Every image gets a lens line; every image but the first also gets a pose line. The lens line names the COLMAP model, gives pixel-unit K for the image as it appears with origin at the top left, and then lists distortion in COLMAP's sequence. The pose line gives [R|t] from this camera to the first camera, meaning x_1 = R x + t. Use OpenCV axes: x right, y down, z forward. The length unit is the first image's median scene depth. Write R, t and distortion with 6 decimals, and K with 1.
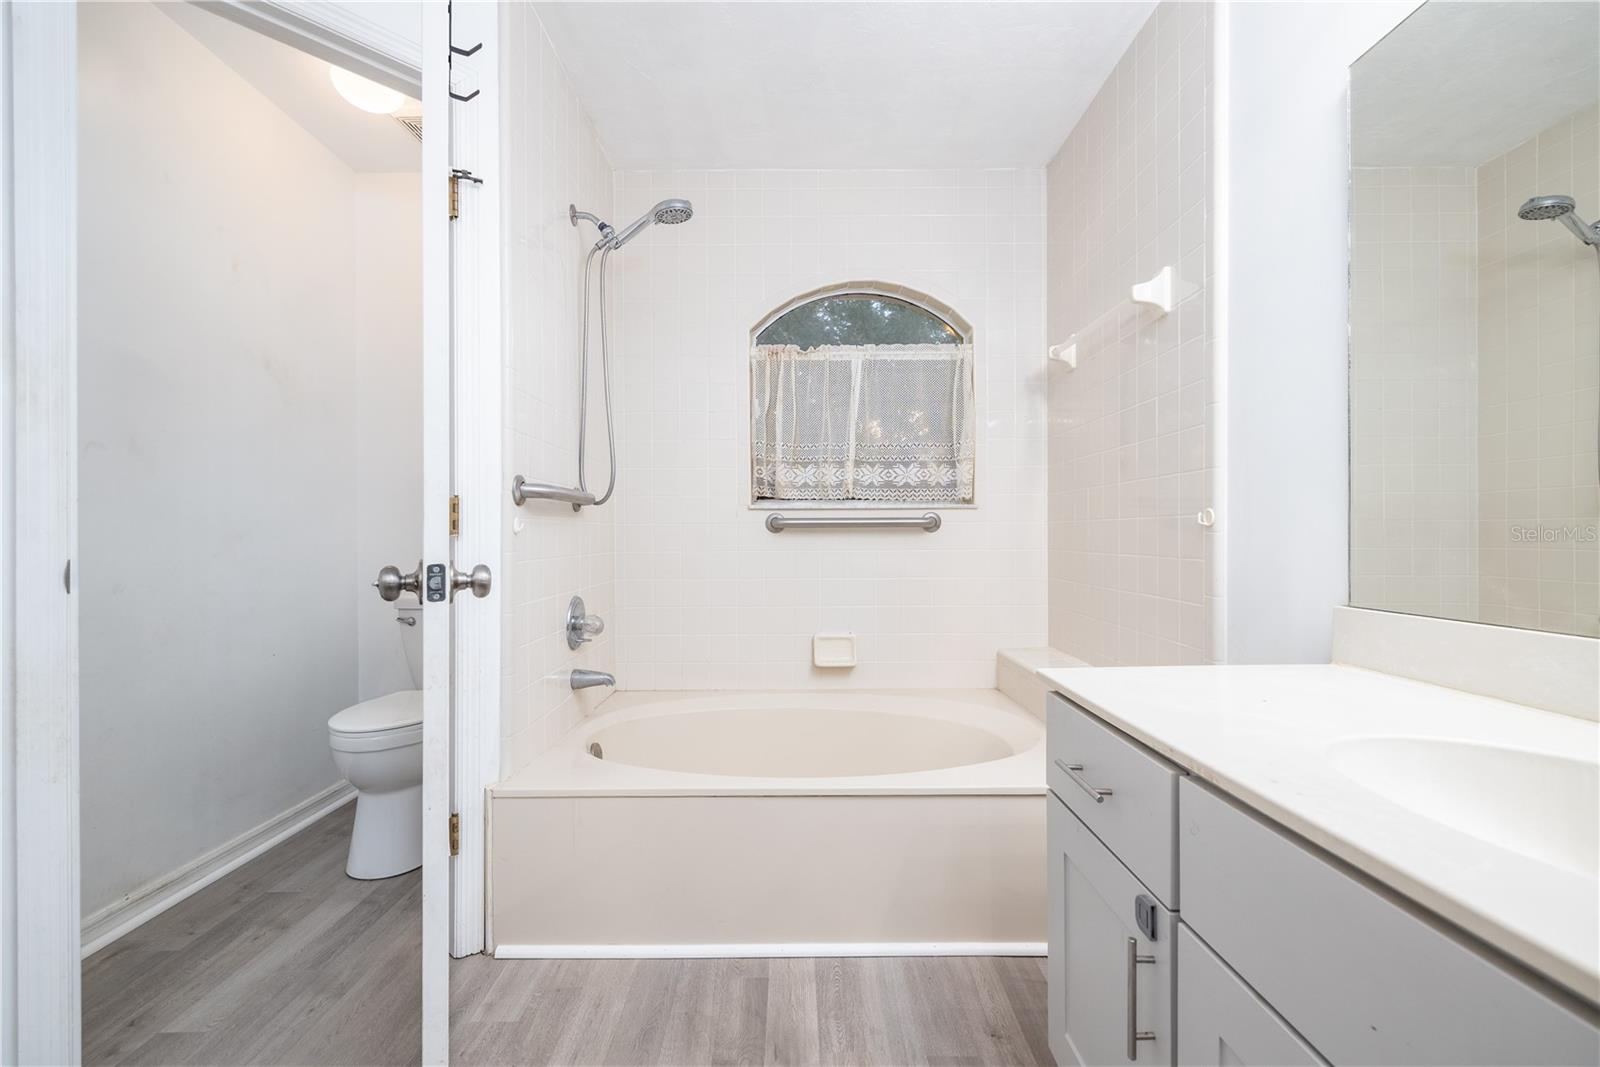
lens RADIAL K [[665.8, 0, 799.6], [0, 665.8, 532.3], [0, 0, 1]] dist [0.000005, -0.000003]
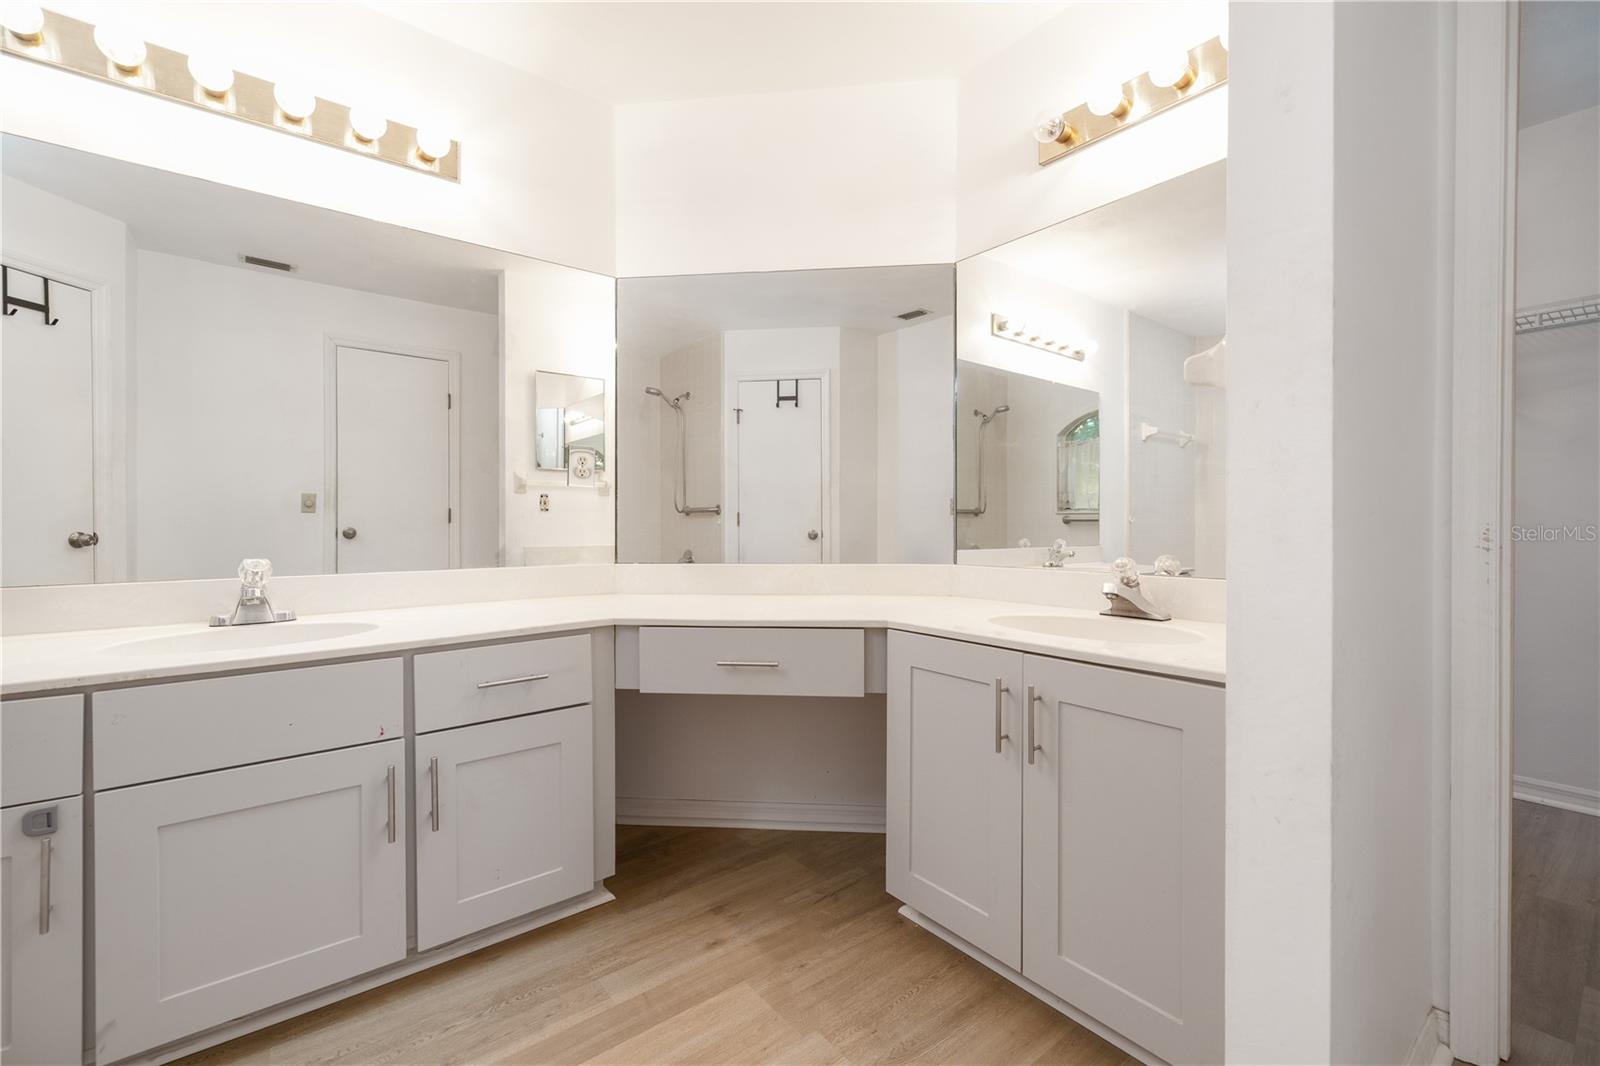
lens RADIAL K [[665.8, 0, 799.6], [0, 665.8, 526.7], [0, 0, 1]] dist [0.000005, -0.000003]
pose [[0.619772, 0.010746, -0.784708, 1.193166], [-0.004986, 0.999940, 0.009756, -0.007847], [0.784766, -0.002134, 0.619789, -1.133806]]
